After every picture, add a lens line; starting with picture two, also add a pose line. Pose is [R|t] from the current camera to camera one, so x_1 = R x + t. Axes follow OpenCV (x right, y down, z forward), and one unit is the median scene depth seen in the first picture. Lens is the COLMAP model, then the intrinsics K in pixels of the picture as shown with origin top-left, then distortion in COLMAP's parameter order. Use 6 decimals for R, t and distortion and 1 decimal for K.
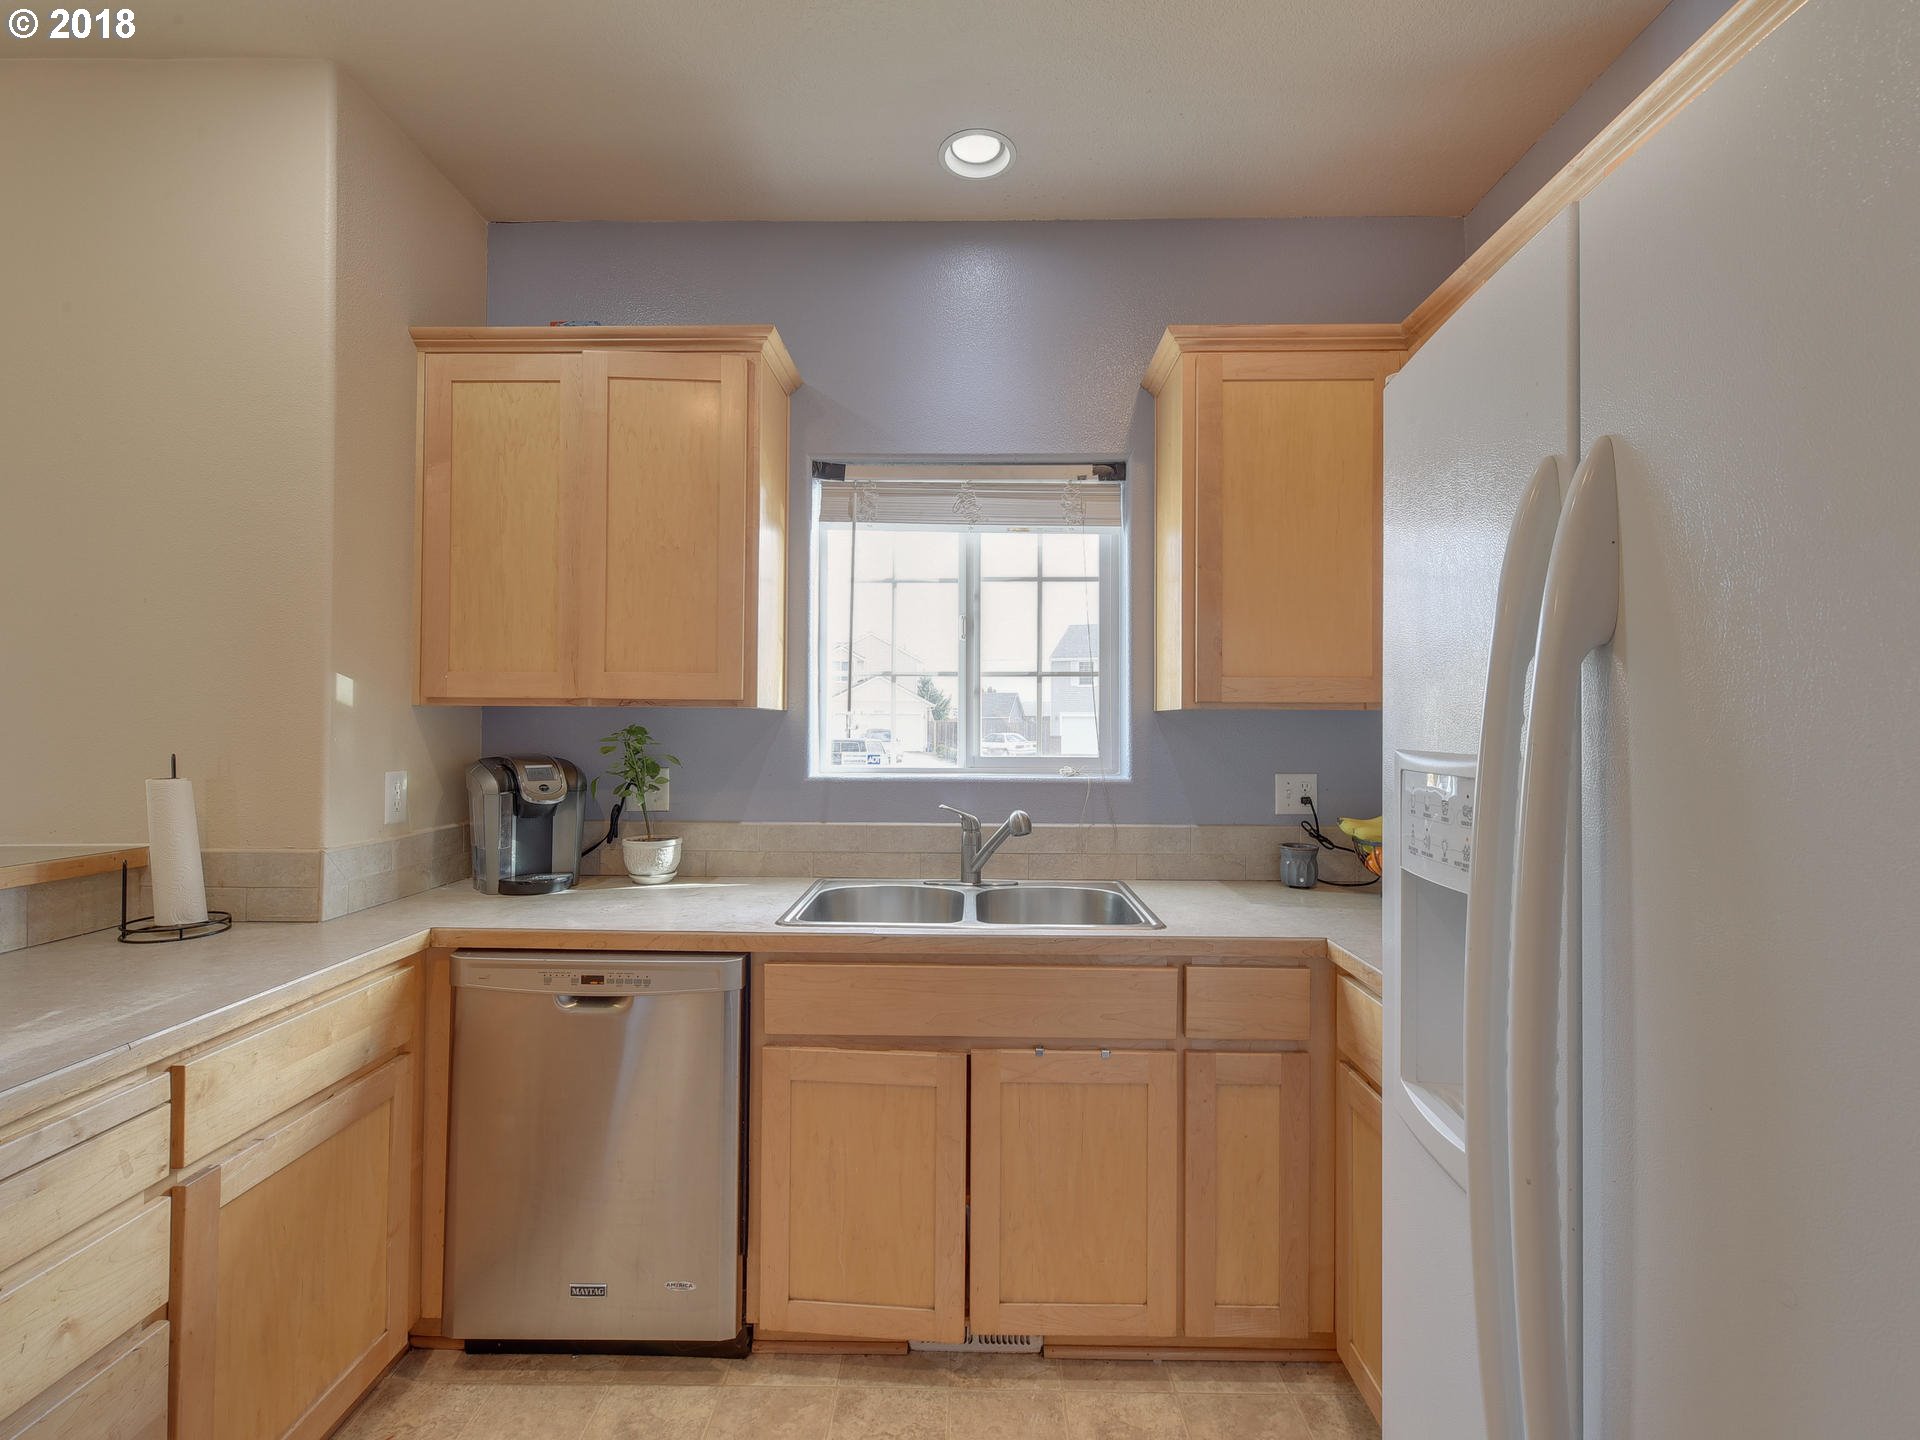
lens RADIAL K [[881.9, 0, 958.7], [0, 881.9, 712.8], [0, 0, 1]] dist [0.000332, -0.000738]
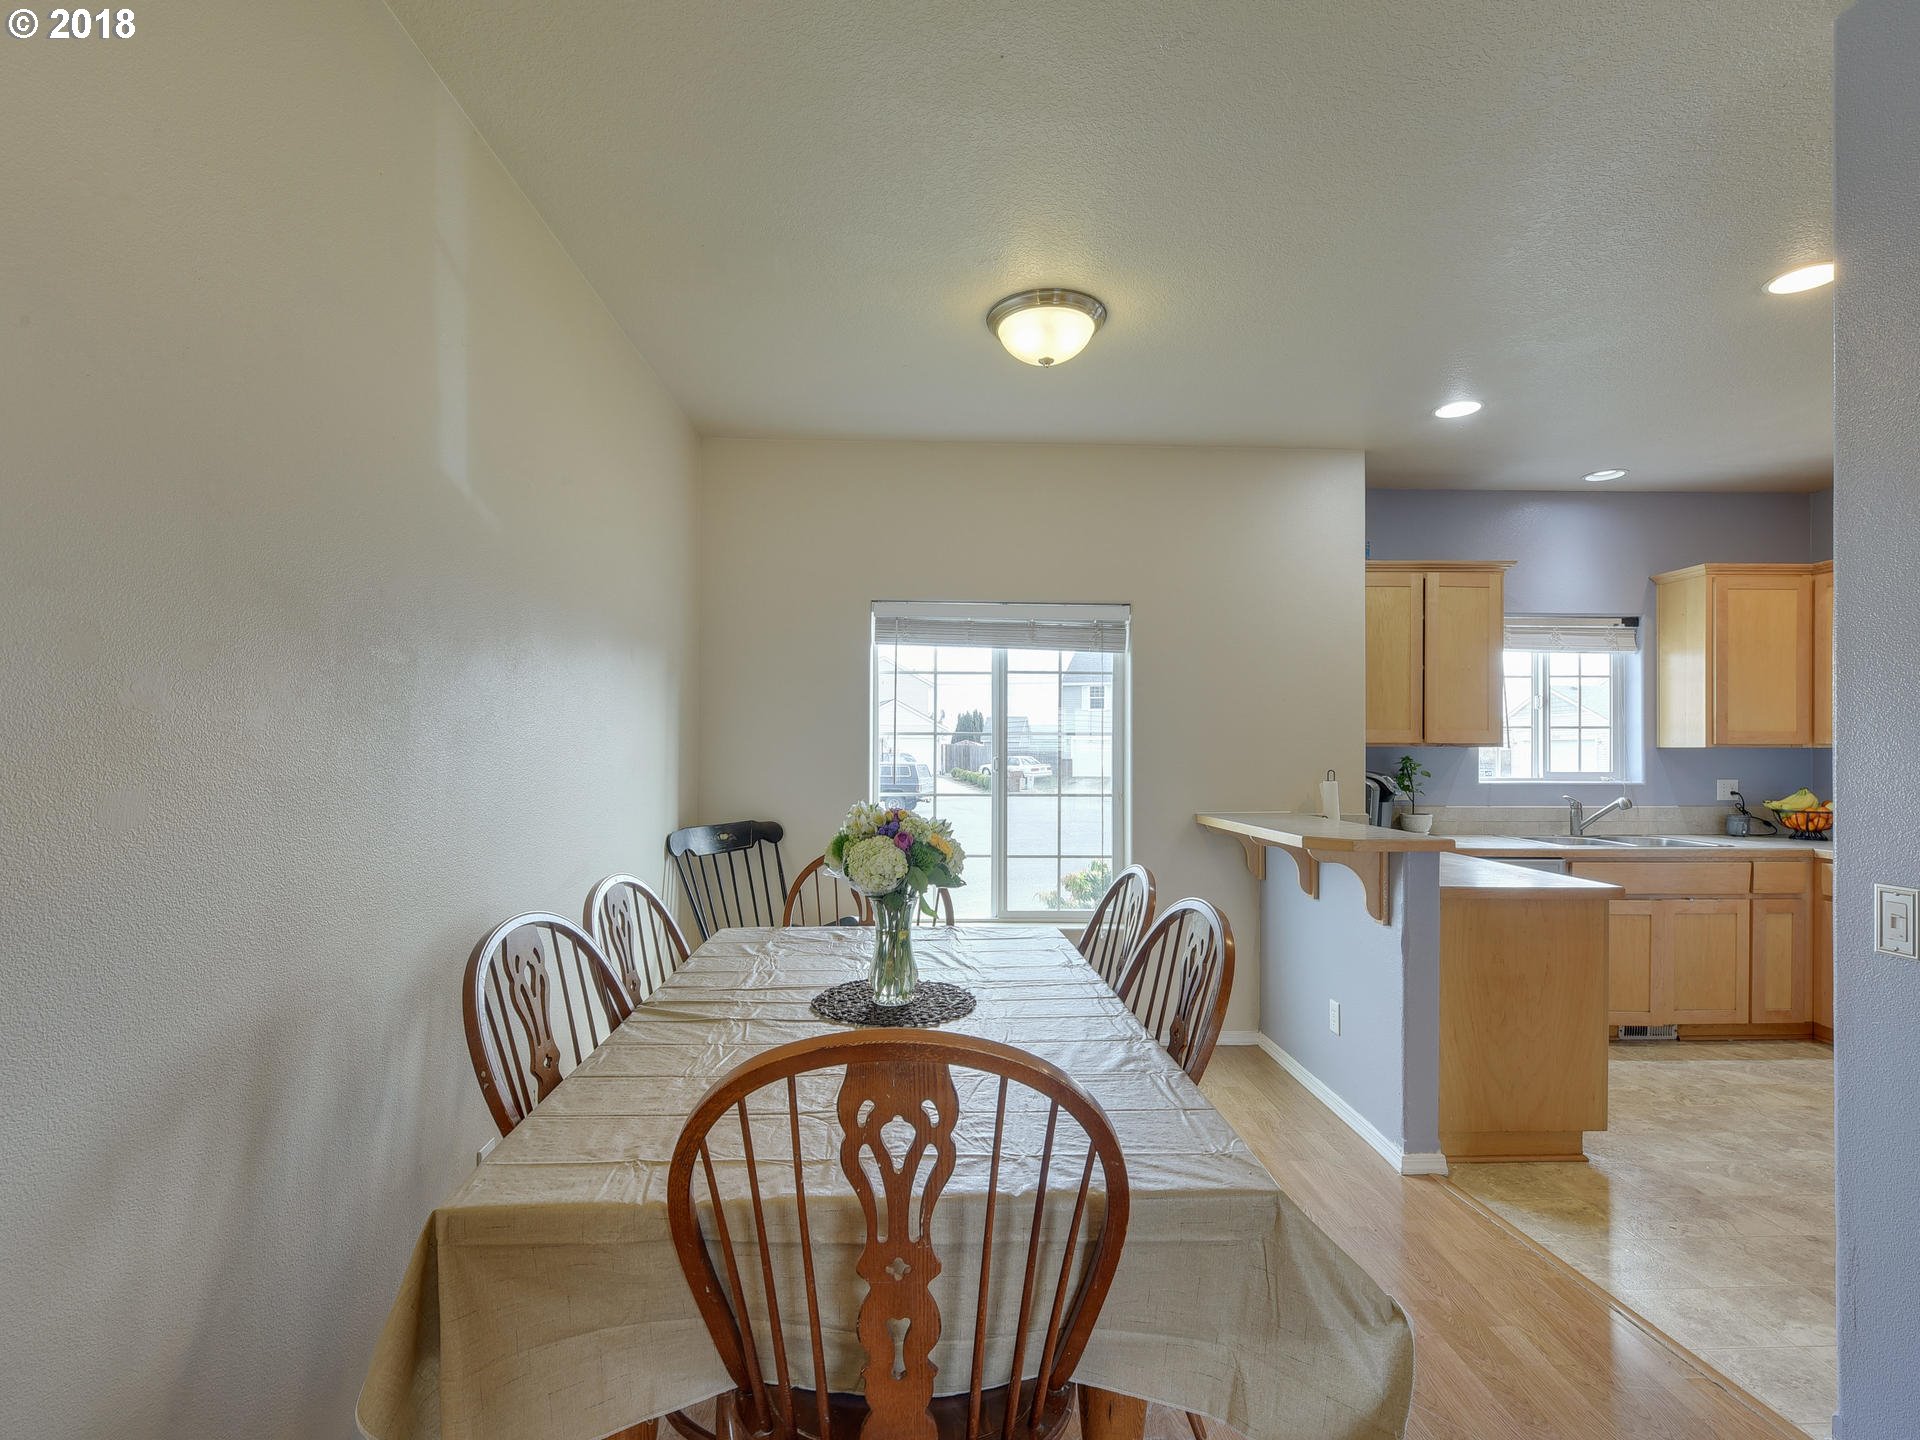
lens RADIAL K [[909.8, 0, 954.0], [0, 909.8, 744.7], [0, 0, 1]] dist [-0.000074, -0.000670]
pose [[0.998830, -0.002651, 0.048276, -1.708426], [0.002201, 0.999954, 0.009377, -0.036825], [-0.048299, -0.009259, 0.998790, -1.108297]]
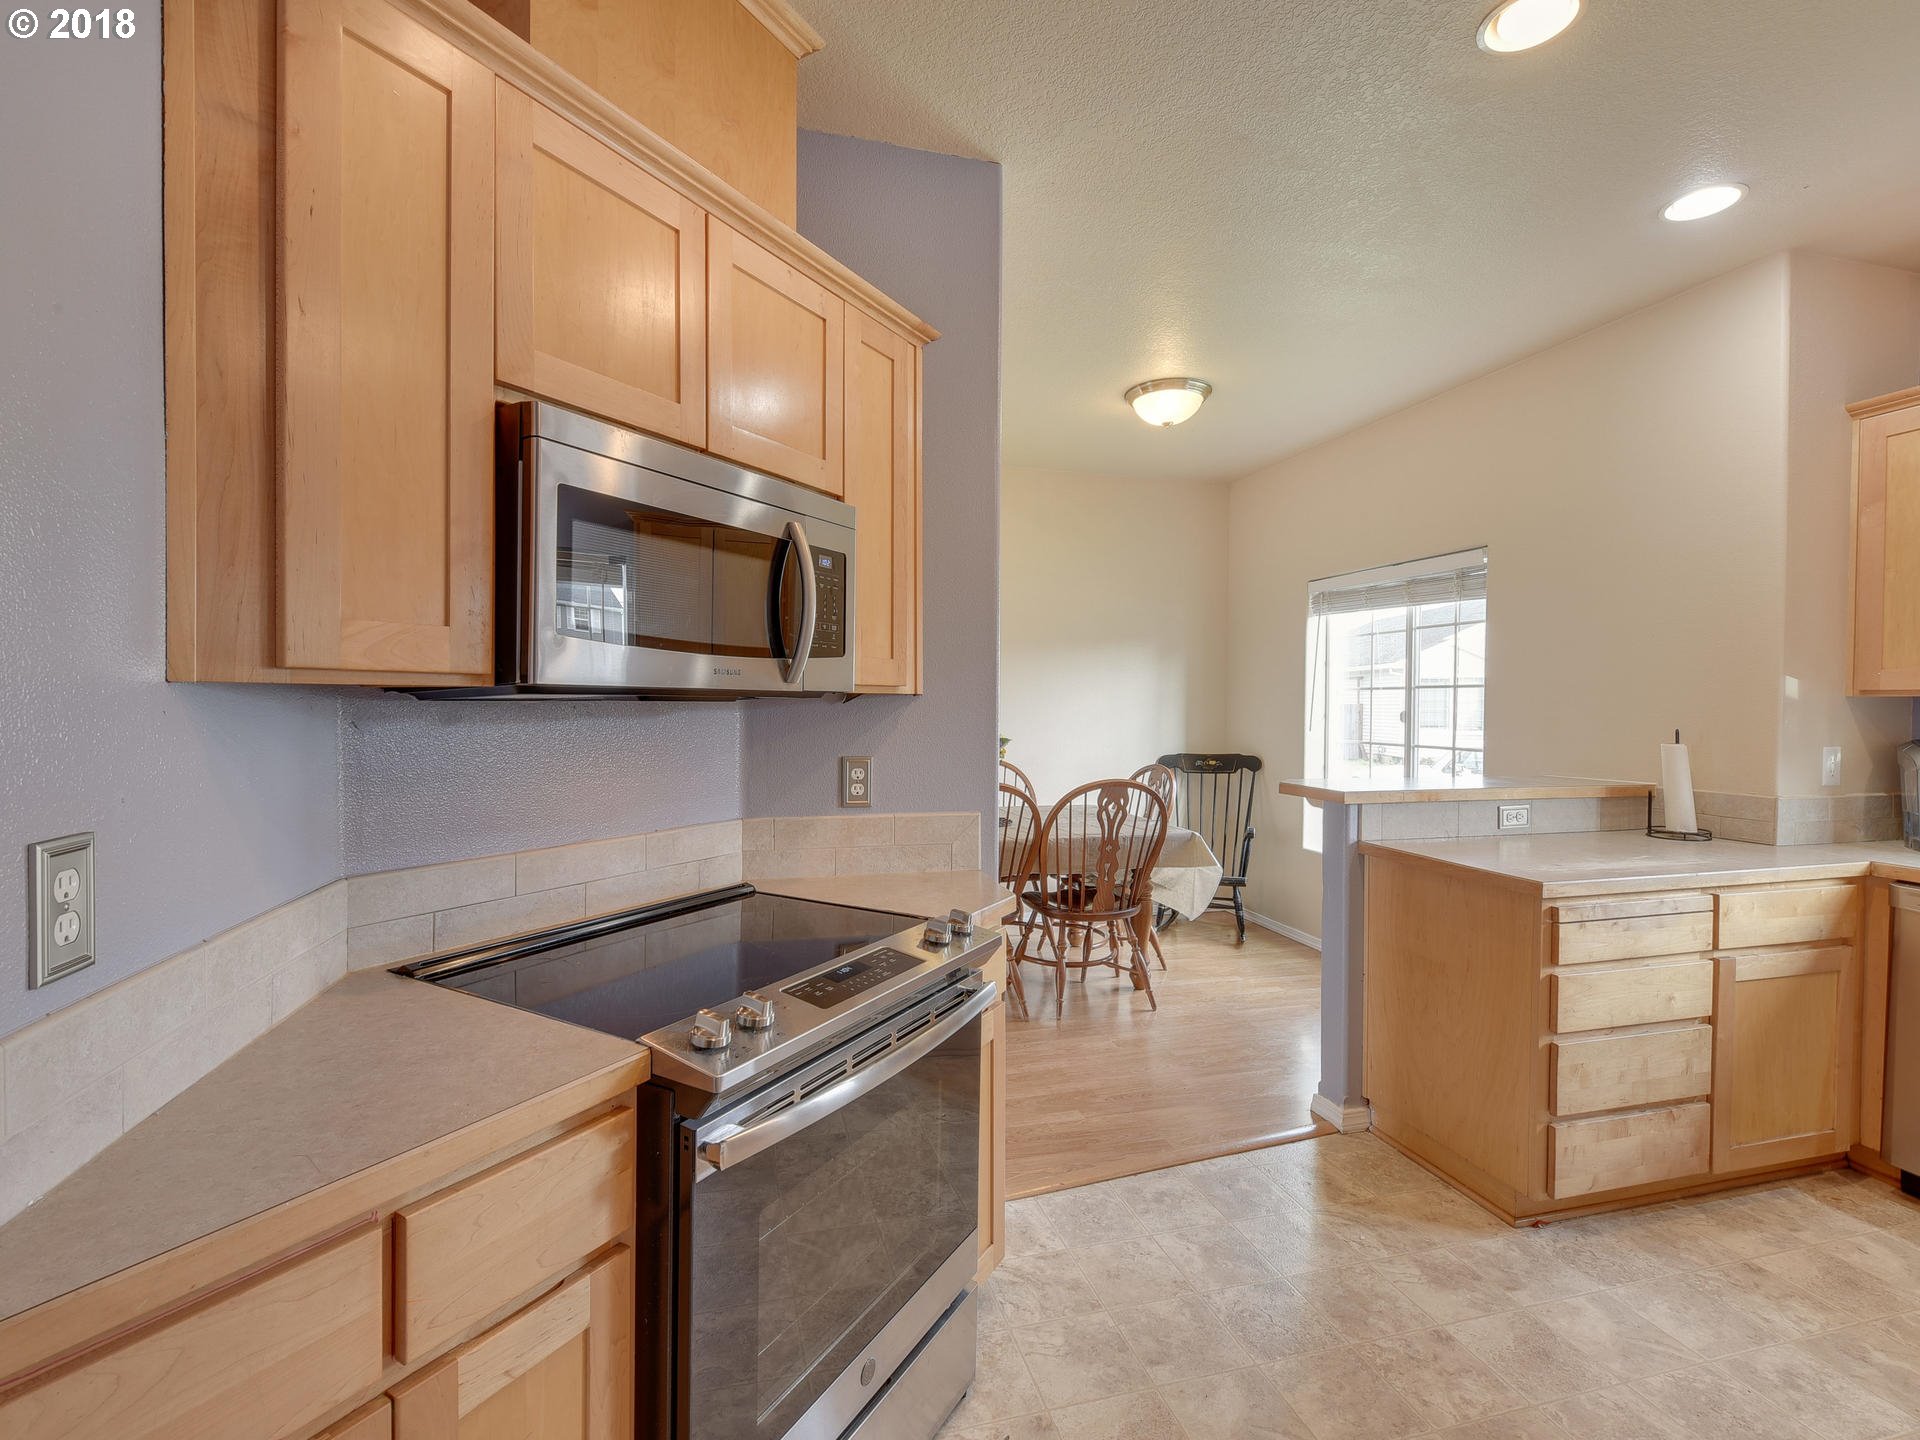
lens RADIAL K [[888.0, 0, 960.0], [0, 888.0, 720.0], [0, 0, 1]] dist [0.001086, 0.000601]
pose [[0.271048, 0.014550, -0.962456, 0.307266], [0.014527, 0.999710, 0.019204, -0.019766], [0.962456, -0.019187, 0.270758, -0.652812]]
